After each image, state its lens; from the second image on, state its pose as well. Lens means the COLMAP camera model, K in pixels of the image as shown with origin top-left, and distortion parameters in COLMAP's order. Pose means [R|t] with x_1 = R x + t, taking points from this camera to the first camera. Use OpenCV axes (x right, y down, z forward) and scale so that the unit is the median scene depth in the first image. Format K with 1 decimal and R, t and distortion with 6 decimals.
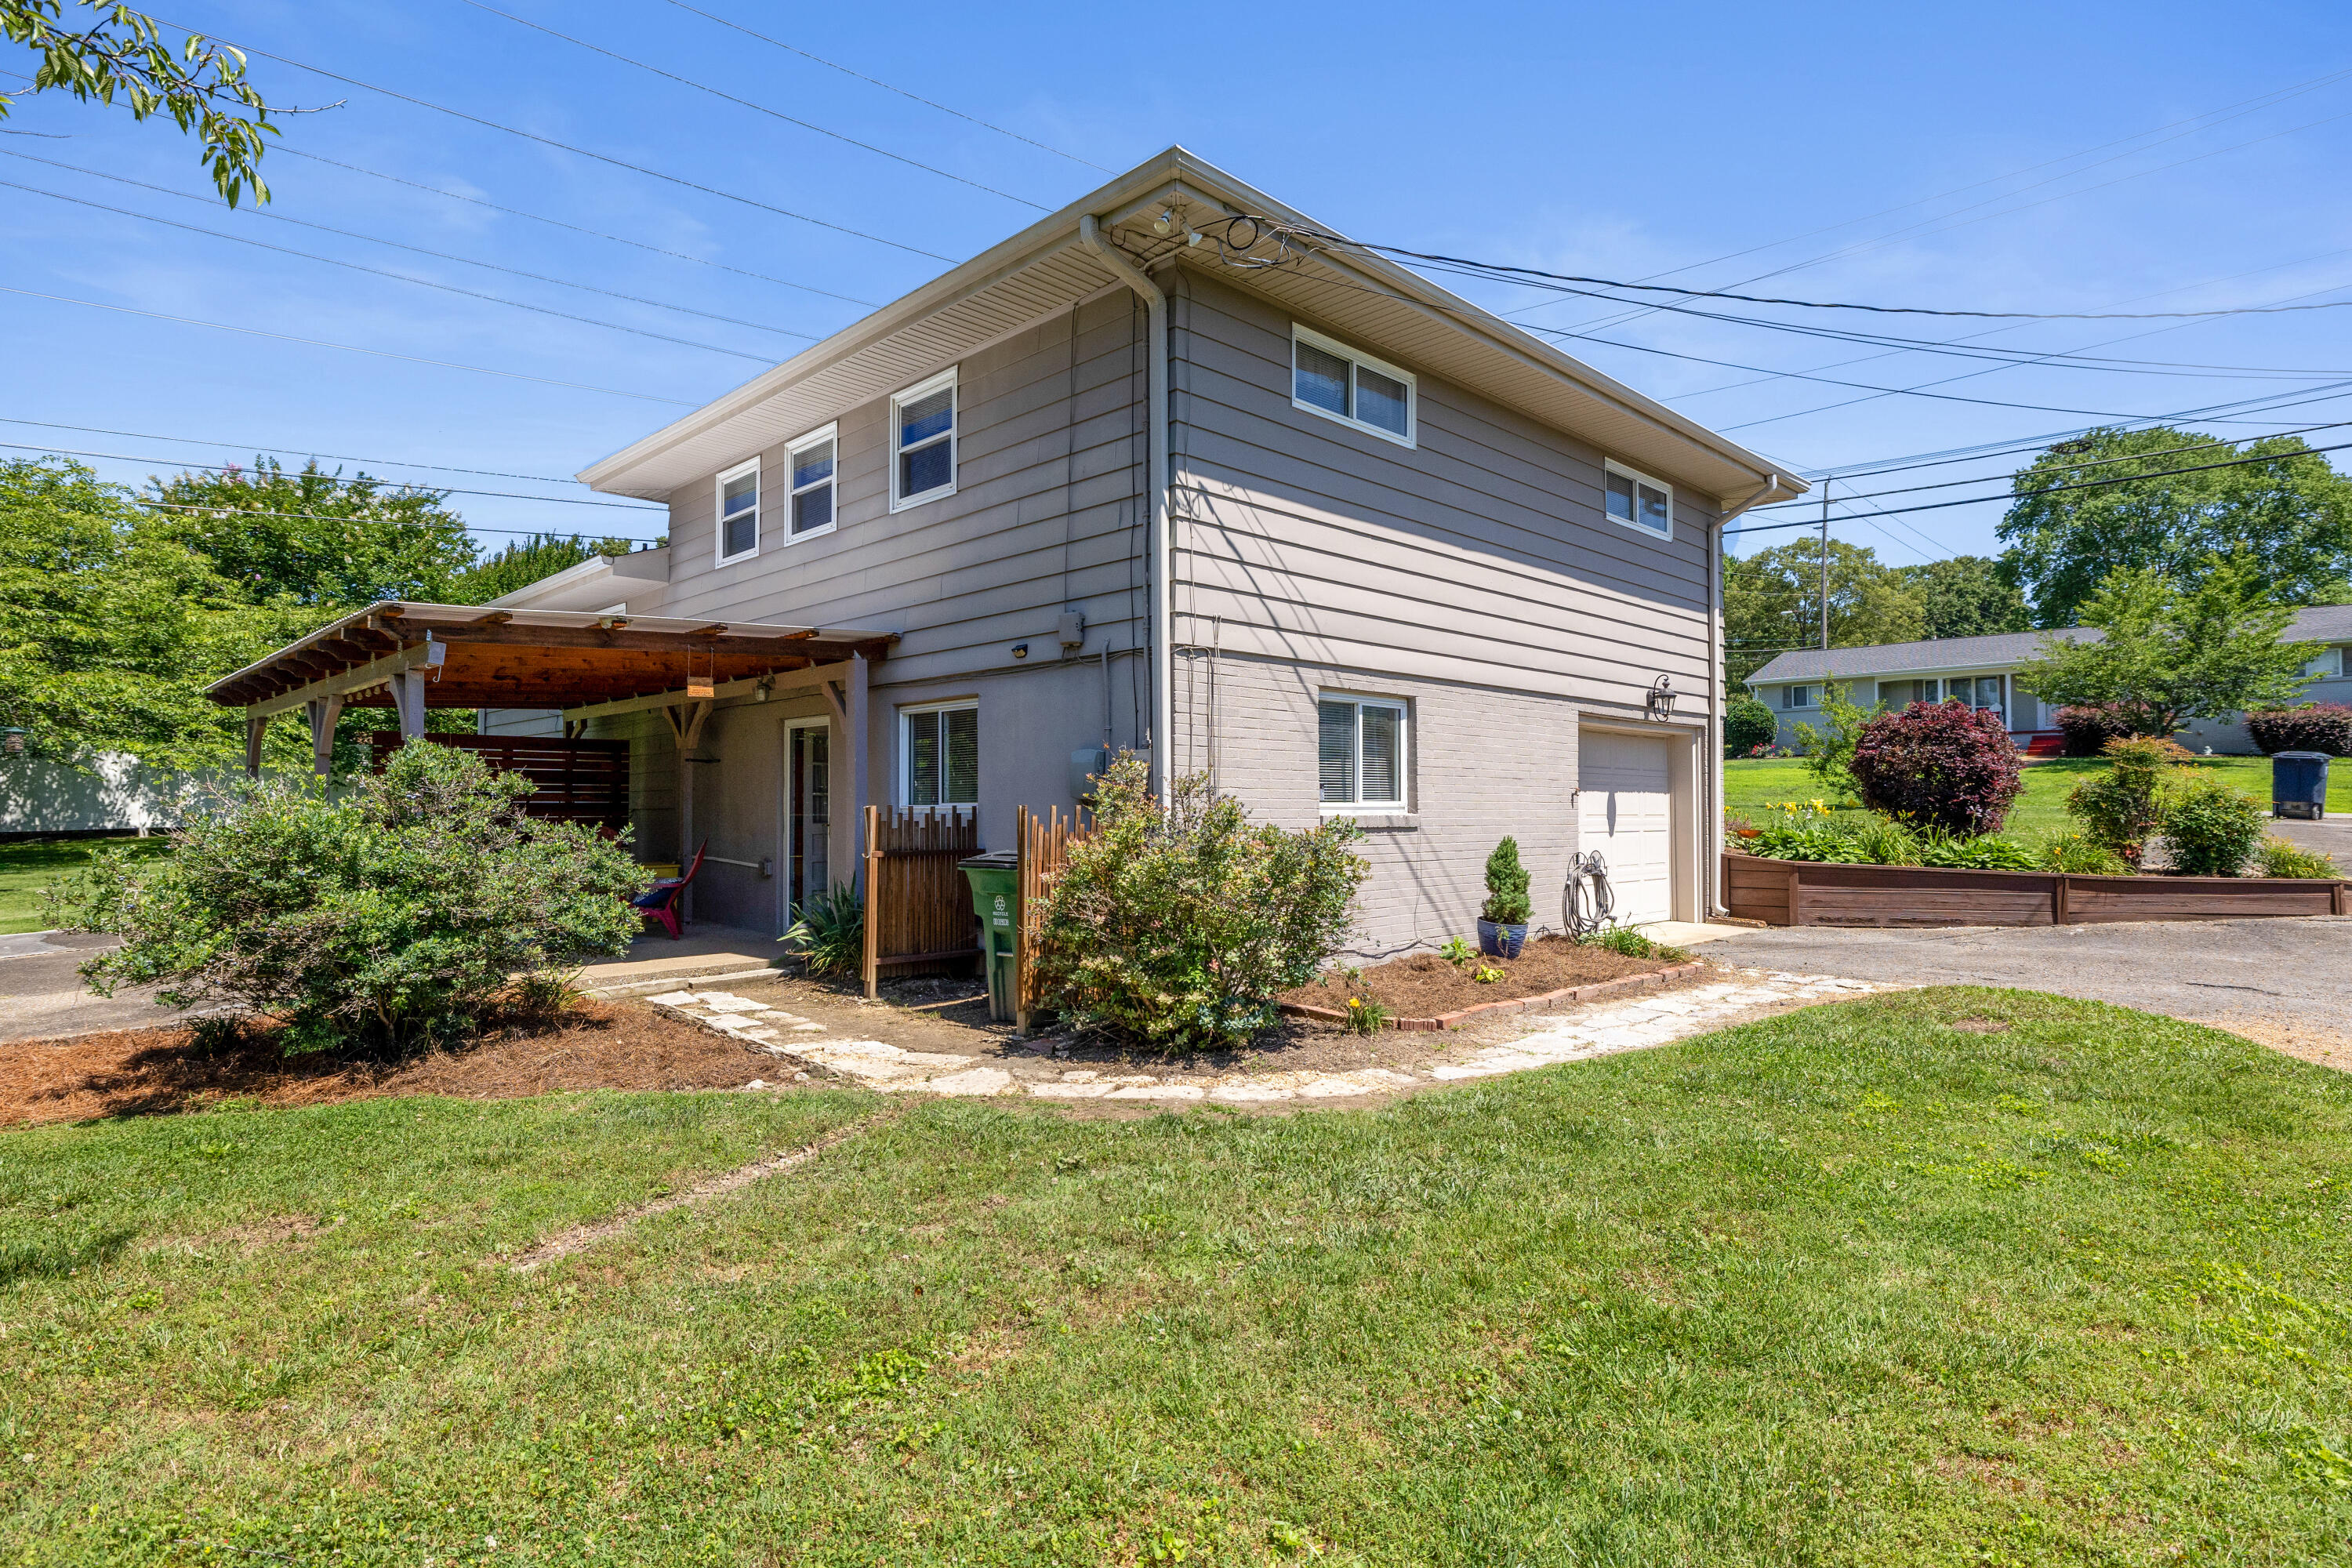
lens RADIAL K [[1240.5, 0, 1179.3], [0, 1240.5, 777.8], [0, 0, 1]] dist [-0.004287, 0.001267]
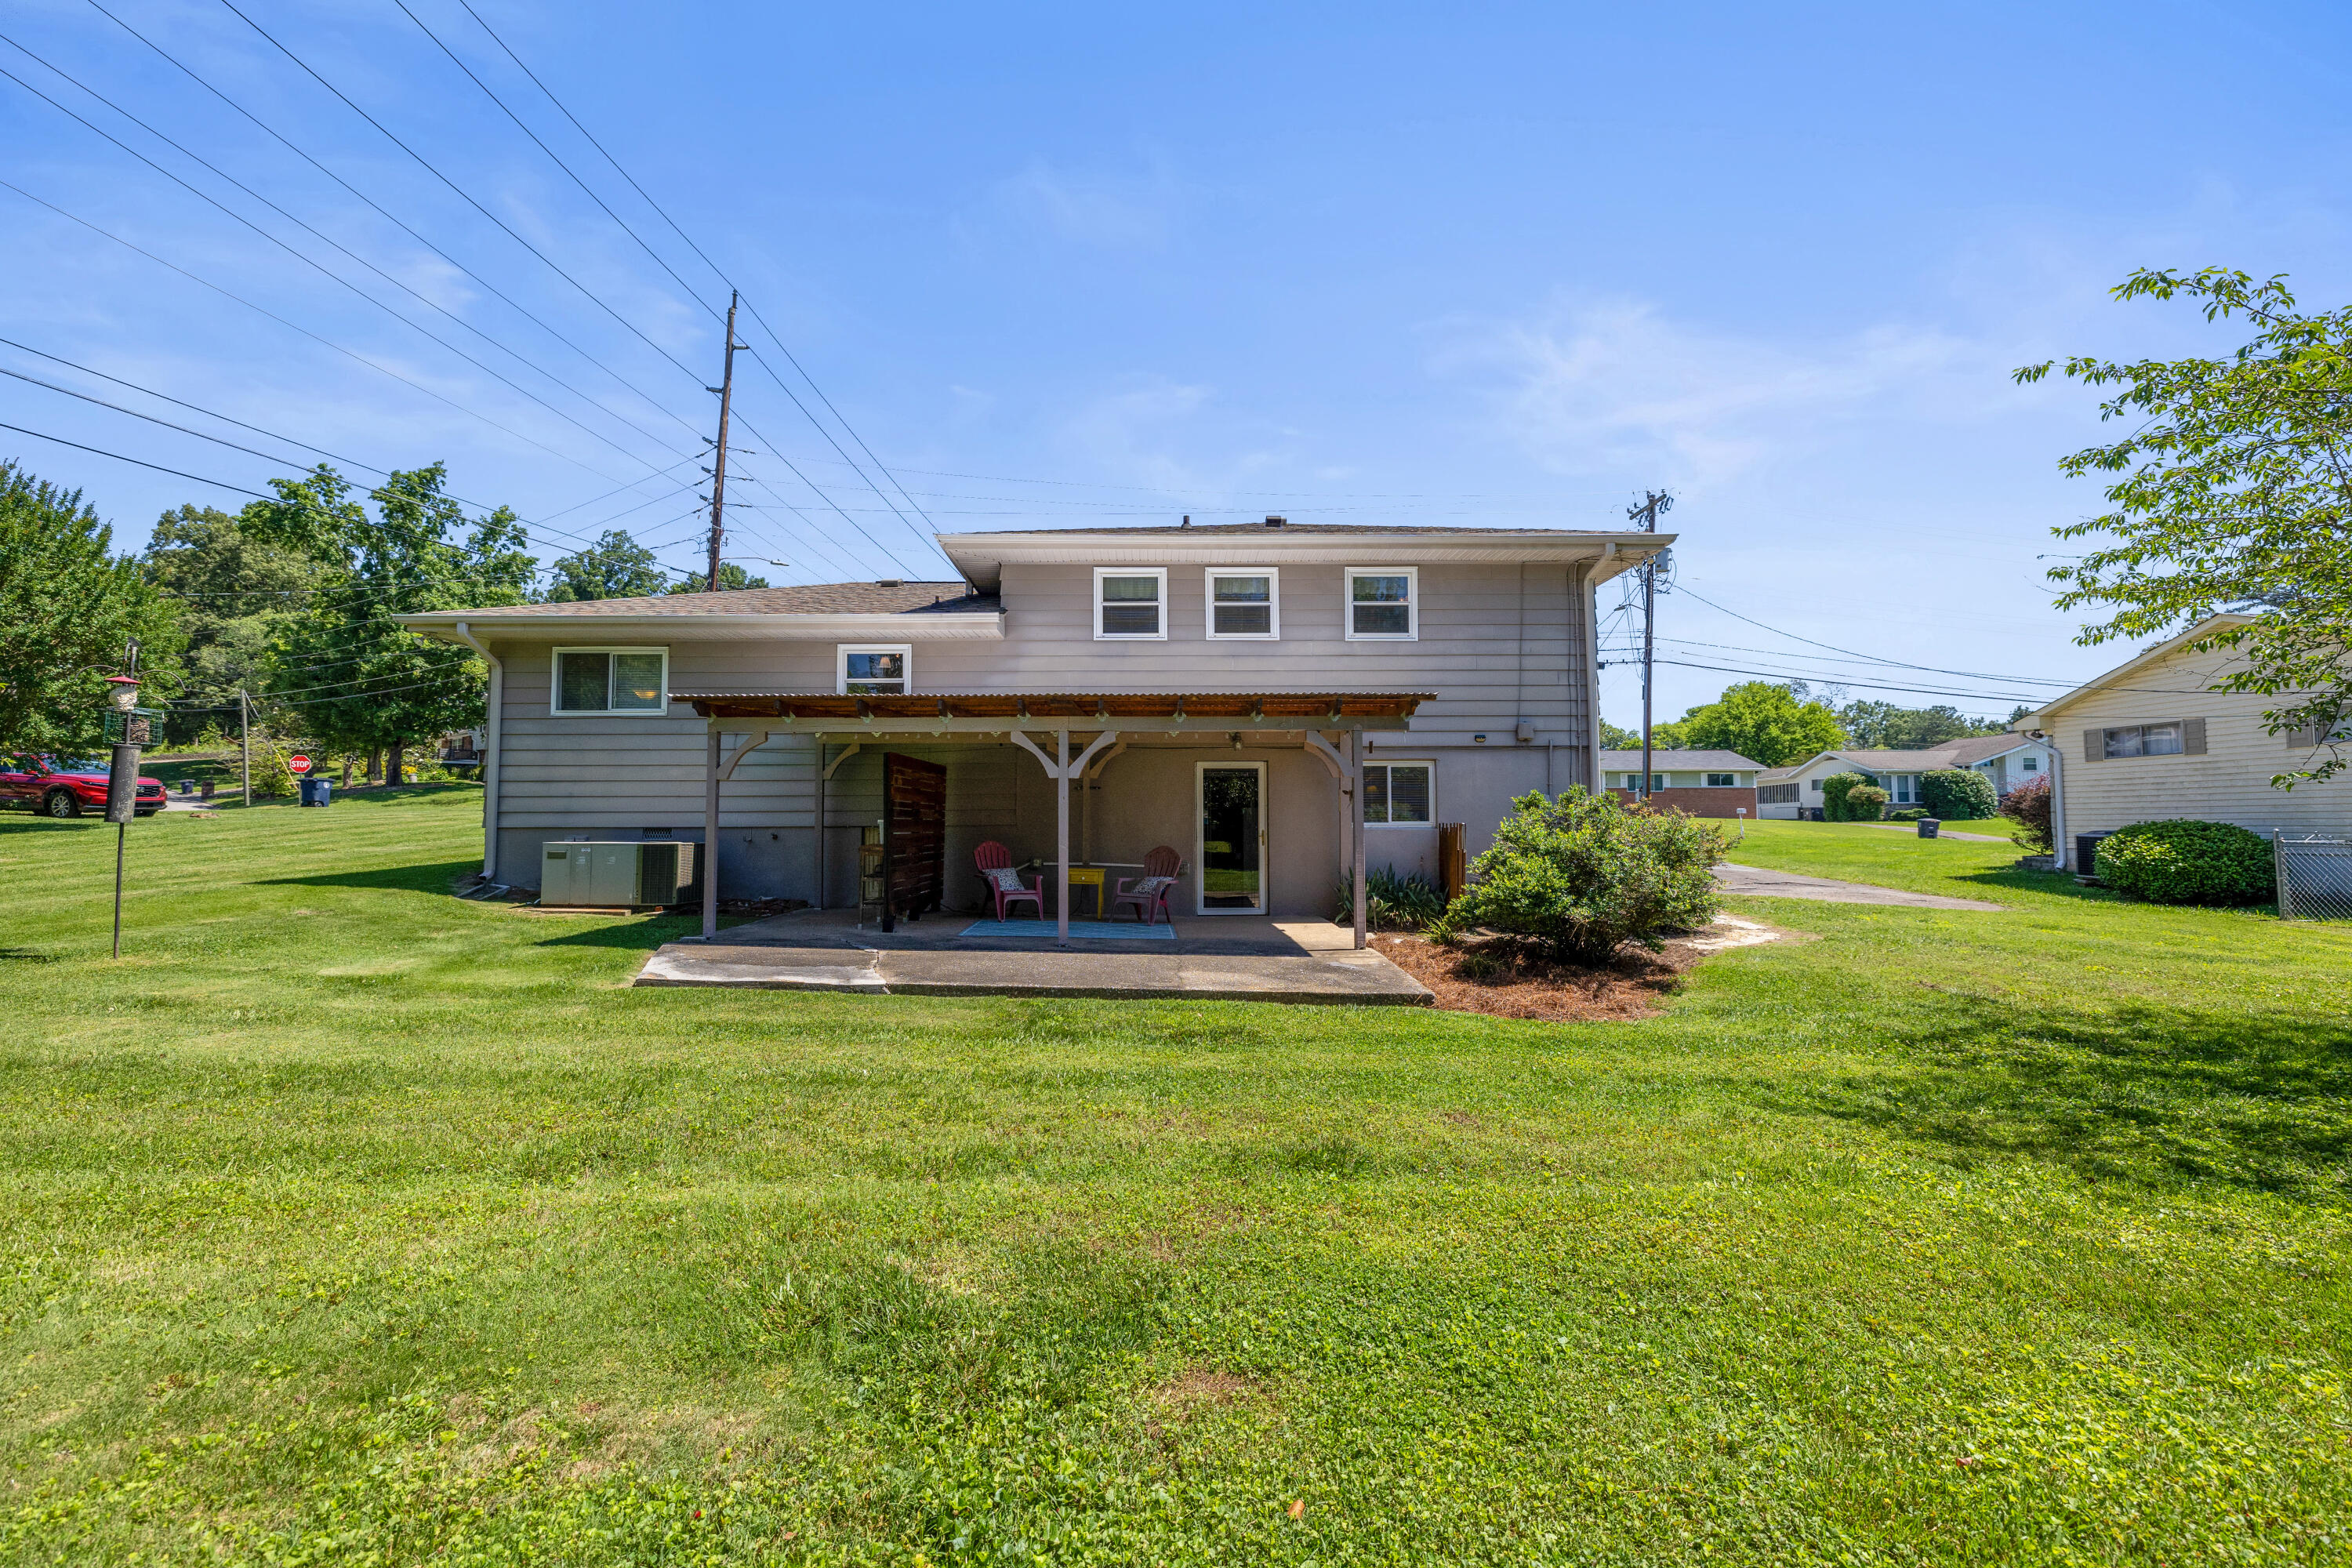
lens RADIAL K [[998.1, 0, 1170.1], [0, 998.1, 775.8], [0, 0, 1]] dist [0.000679, 0.000243]
pose [[0.689527, 0.035199, 0.723404, -1.362098], [-0.016820, 0.999327, -0.032593, 0.007785], [-0.724065, 0.010306, 0.689655, 0.287440]]
